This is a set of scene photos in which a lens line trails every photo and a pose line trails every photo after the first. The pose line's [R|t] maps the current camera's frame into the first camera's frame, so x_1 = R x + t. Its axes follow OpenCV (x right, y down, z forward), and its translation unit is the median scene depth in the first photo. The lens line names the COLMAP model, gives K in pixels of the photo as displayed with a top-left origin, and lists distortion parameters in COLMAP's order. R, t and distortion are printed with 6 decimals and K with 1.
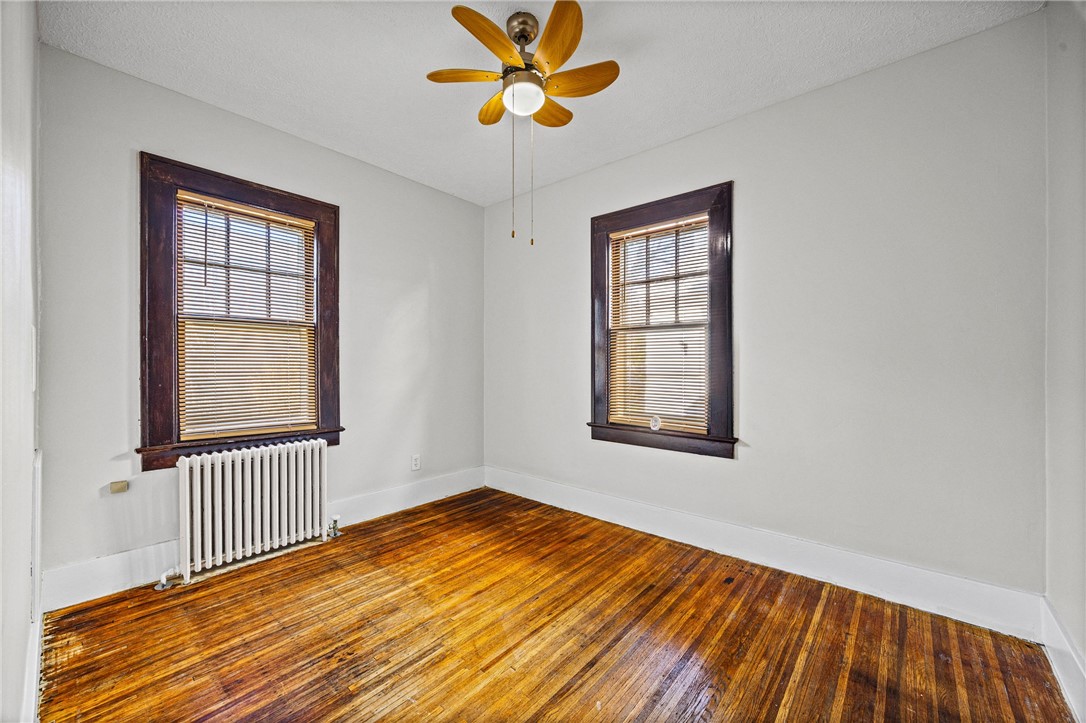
lens RADIAL K [[419.1, 0, 544.6], [0, 419.1, 364.7], [0, 0, 1]] dist [0.000496, 0.000097]
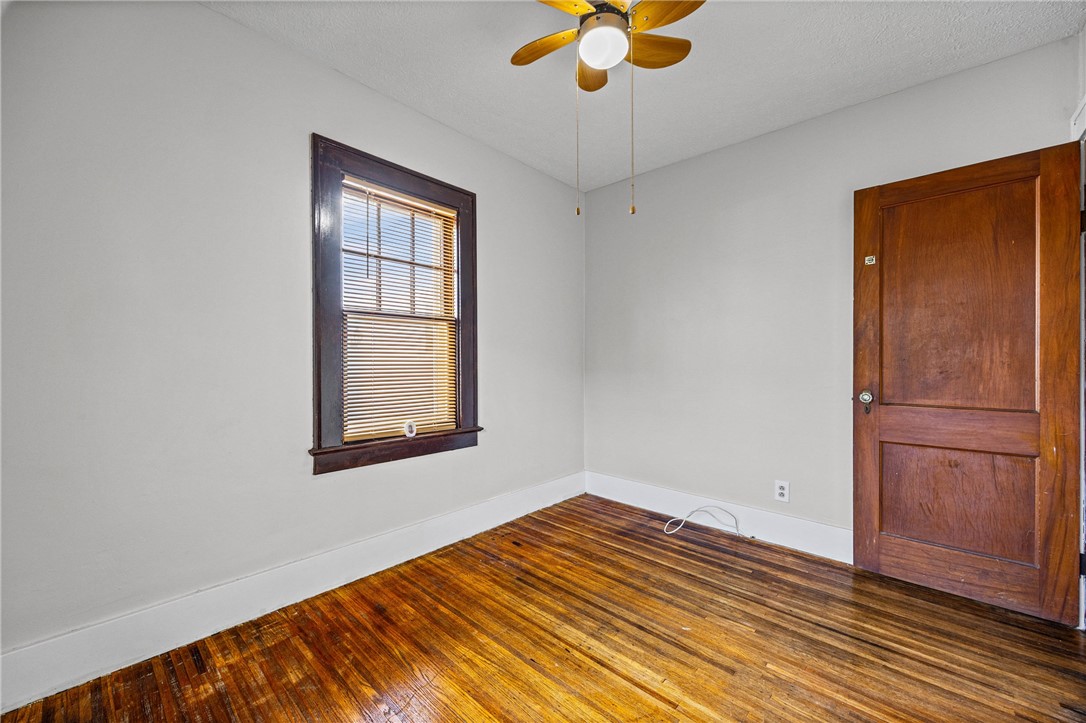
lens RADIAL K [[419.1, 0, 544.6], [0, 419.1, 364.7], [0, 0, 1]] dist [0.000496, 0.000097]
pose [[0.041344, -0.006552, 0.999123, -0.676642], [0.005482, 0.999965, 0.006331, 0.007360], [-0.999130, 0.005215, 0.041378, 0.814421]]
